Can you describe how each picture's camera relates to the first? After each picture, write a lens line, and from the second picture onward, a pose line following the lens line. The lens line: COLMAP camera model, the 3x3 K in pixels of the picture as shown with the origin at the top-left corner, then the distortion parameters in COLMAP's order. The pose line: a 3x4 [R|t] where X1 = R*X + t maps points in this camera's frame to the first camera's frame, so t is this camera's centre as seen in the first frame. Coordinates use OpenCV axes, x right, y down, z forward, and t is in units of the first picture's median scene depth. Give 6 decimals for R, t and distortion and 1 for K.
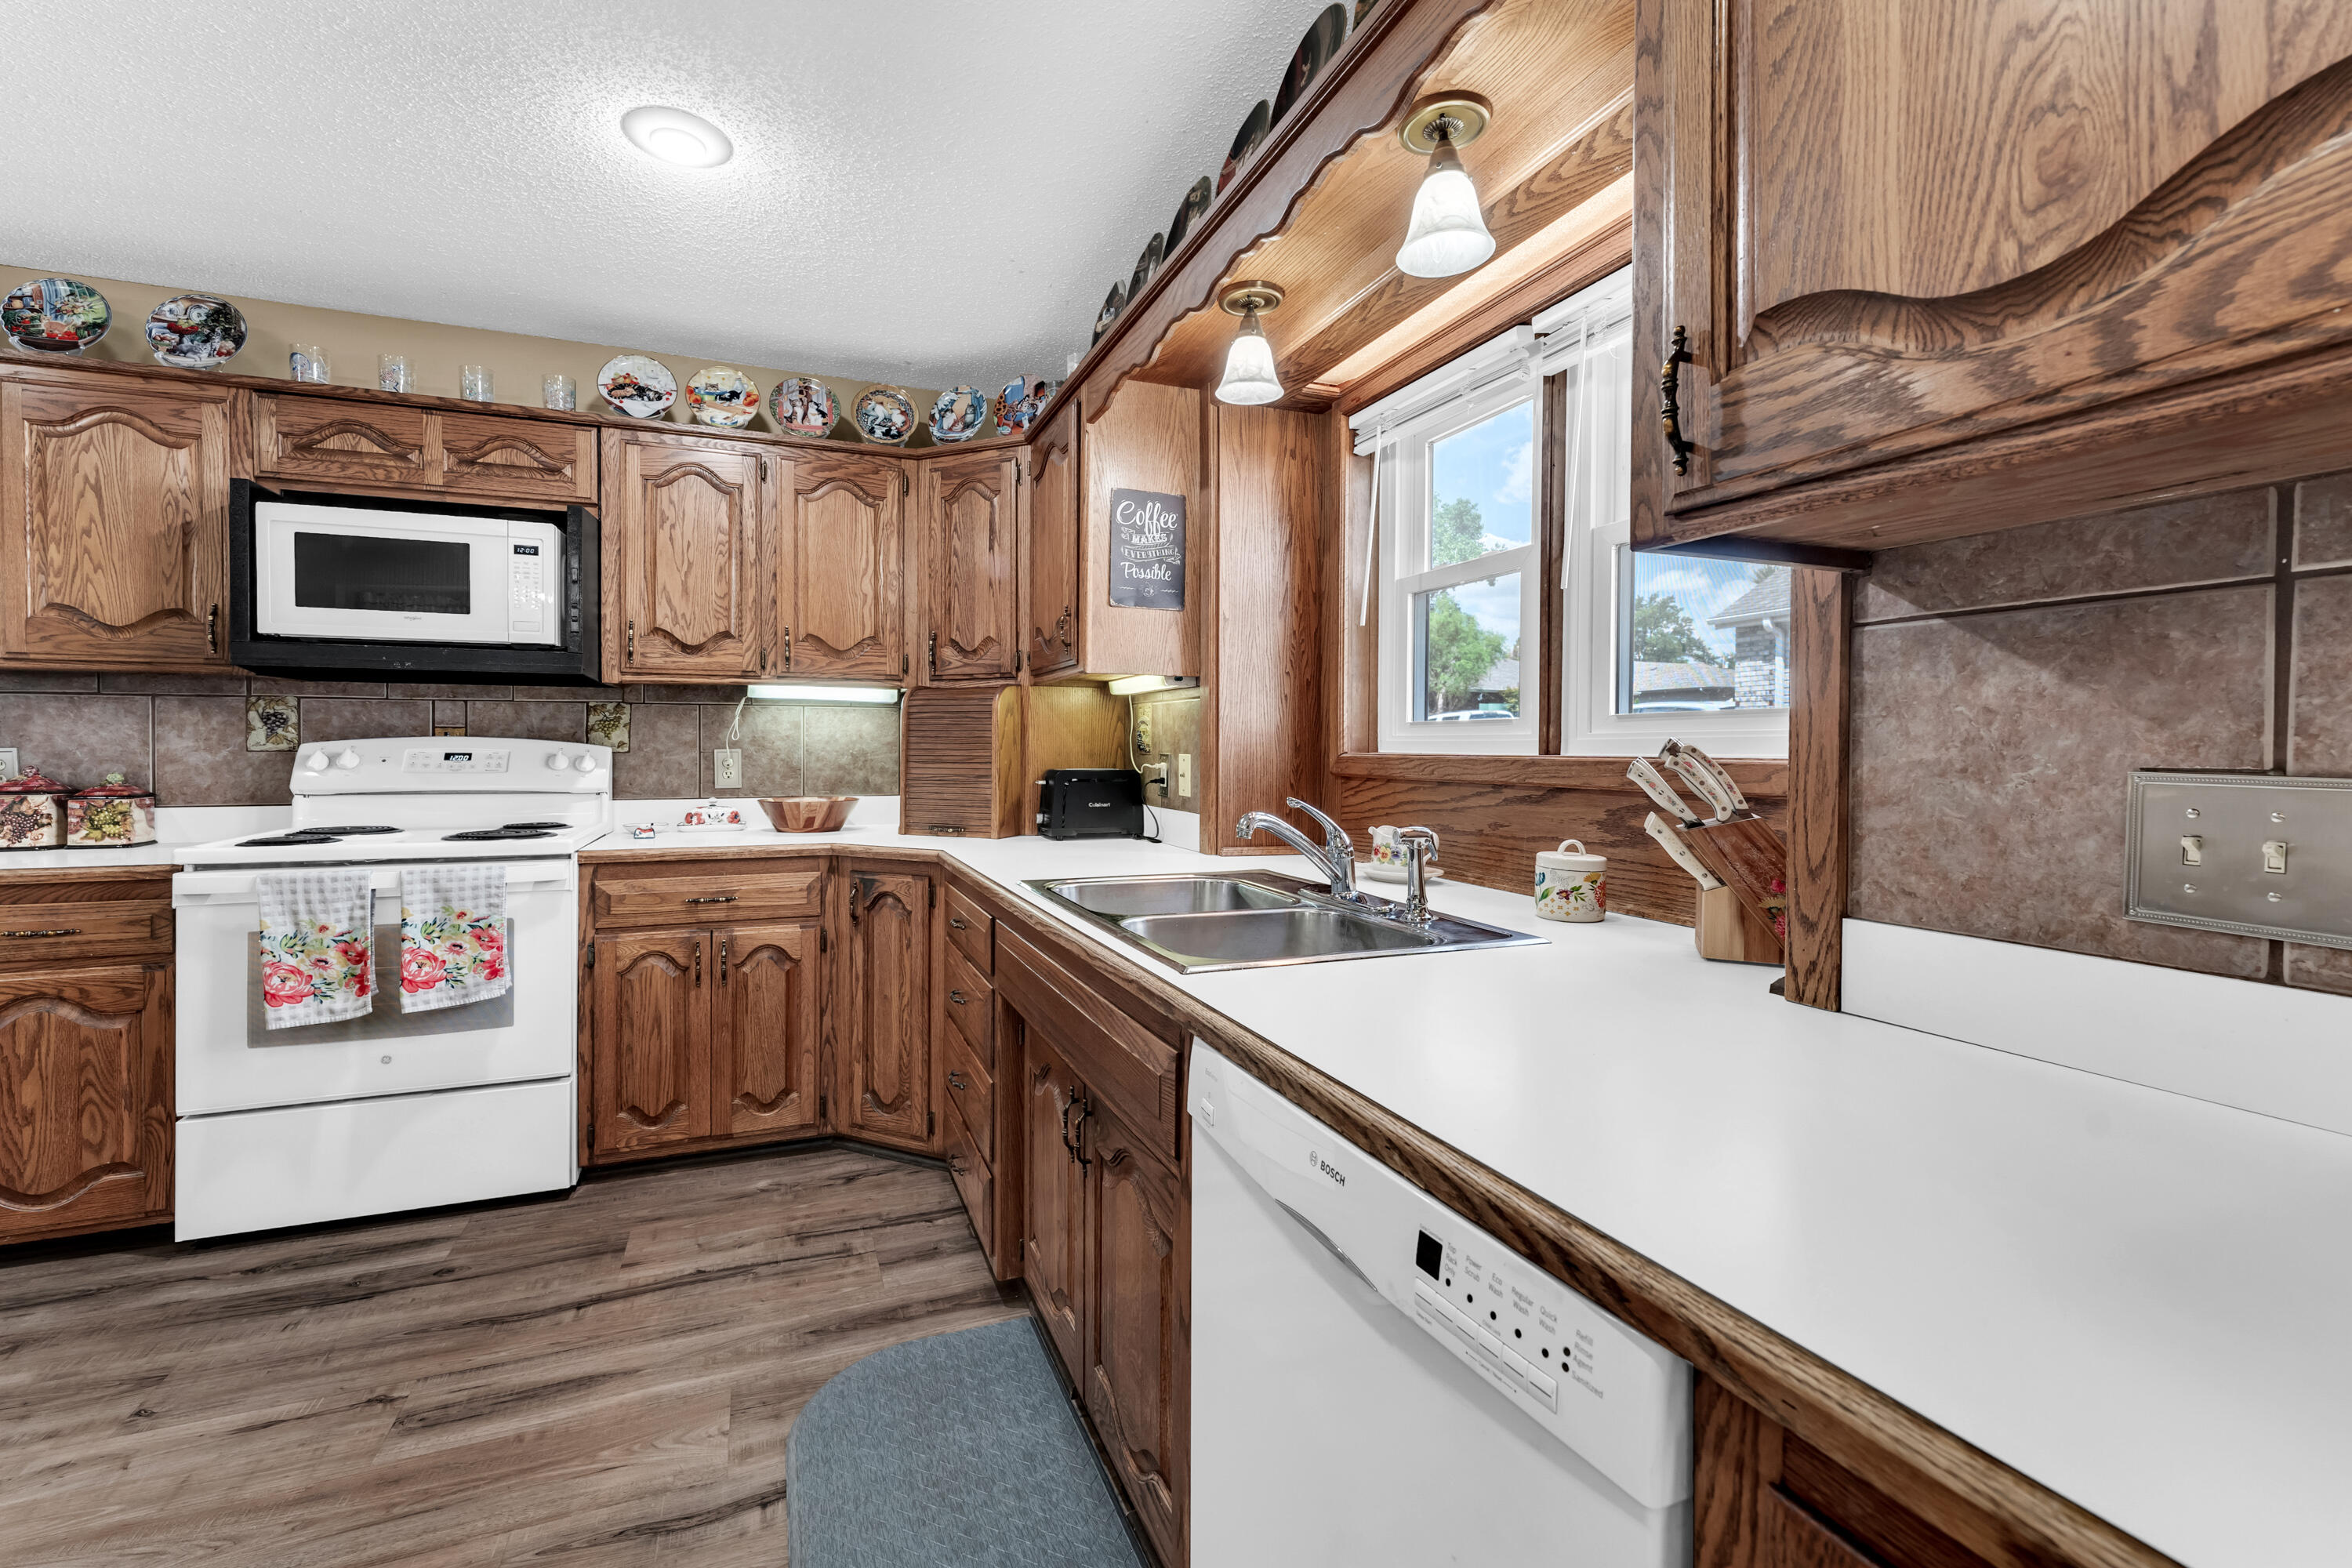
lens RADIAL K [[960.5, 0, 1157.3], [0, 960.5, 766.9], [0, 0, 1]] dist [-0.000951, 0.000067]
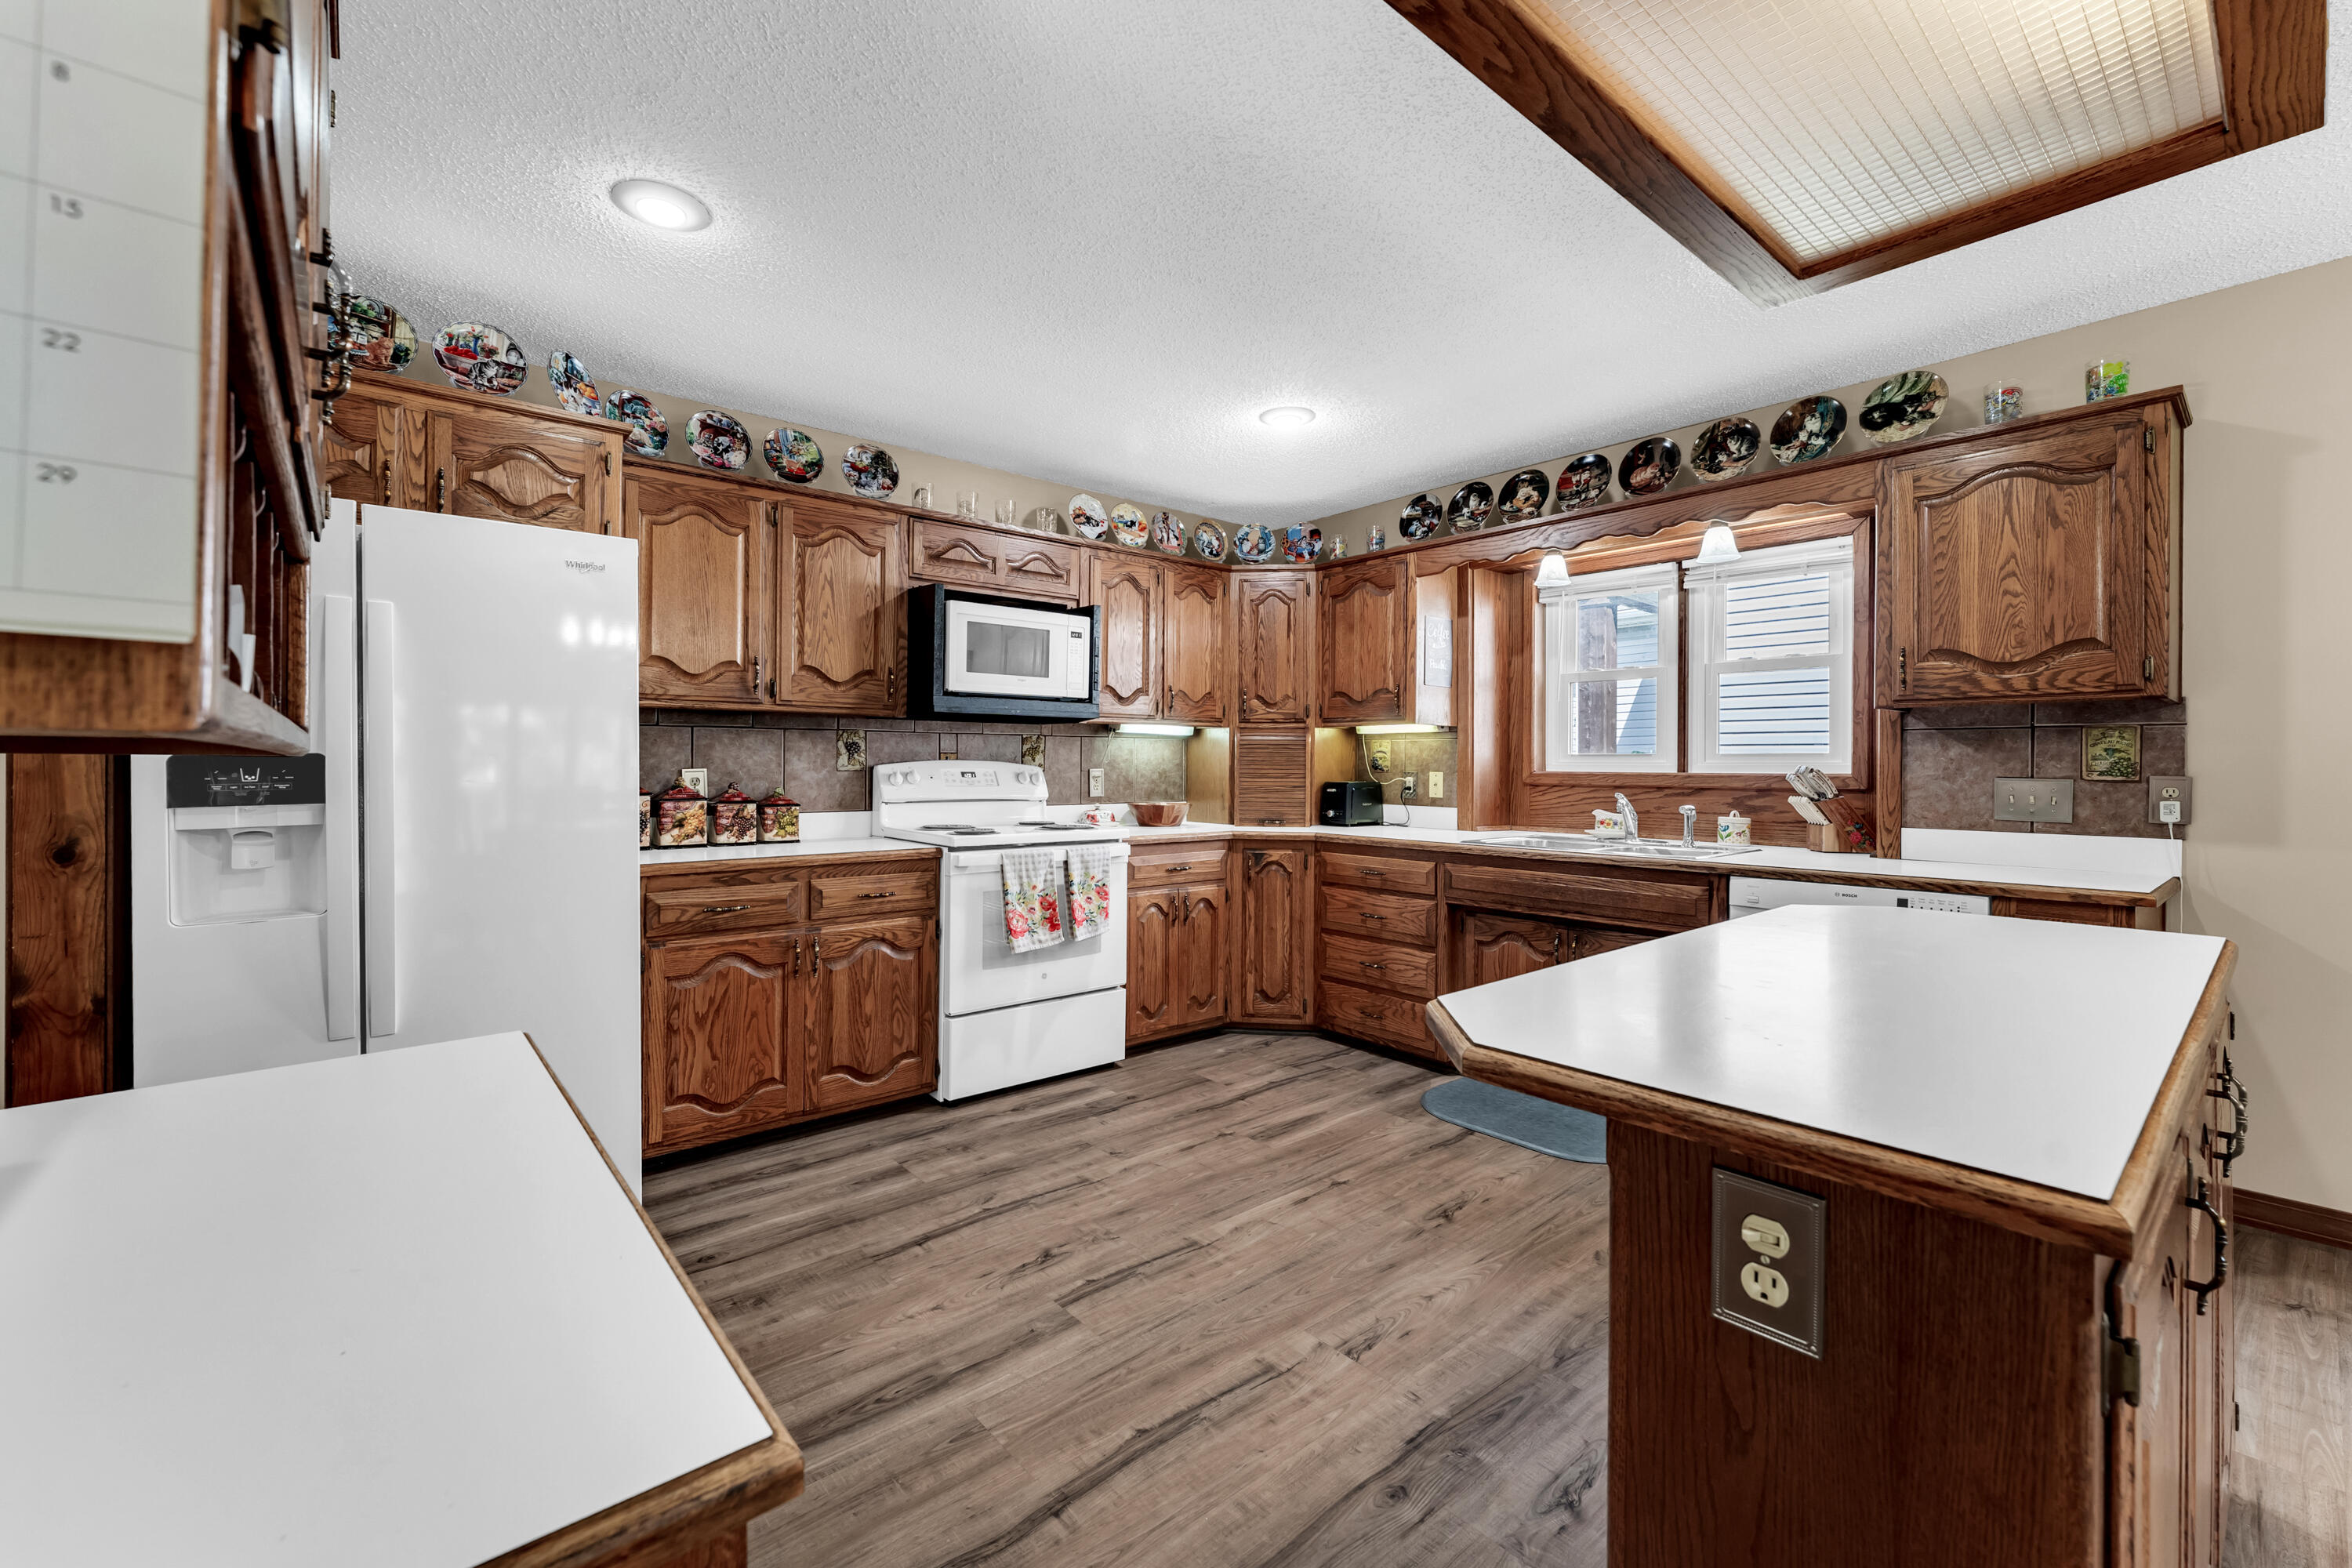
lens RADIAL K [[960.5, 0, 1188.7], [0, 960.5, 774.4], [0, 0, 1]] dist [-0.000951, 0.000067]
pose [[0.944040, -0.002217, 0.329825, -1.065831], [0.004995, 0.999959, -0.007577, 0.001492], [-0.329794, 0.008801, 0.944012, -0.490387]]
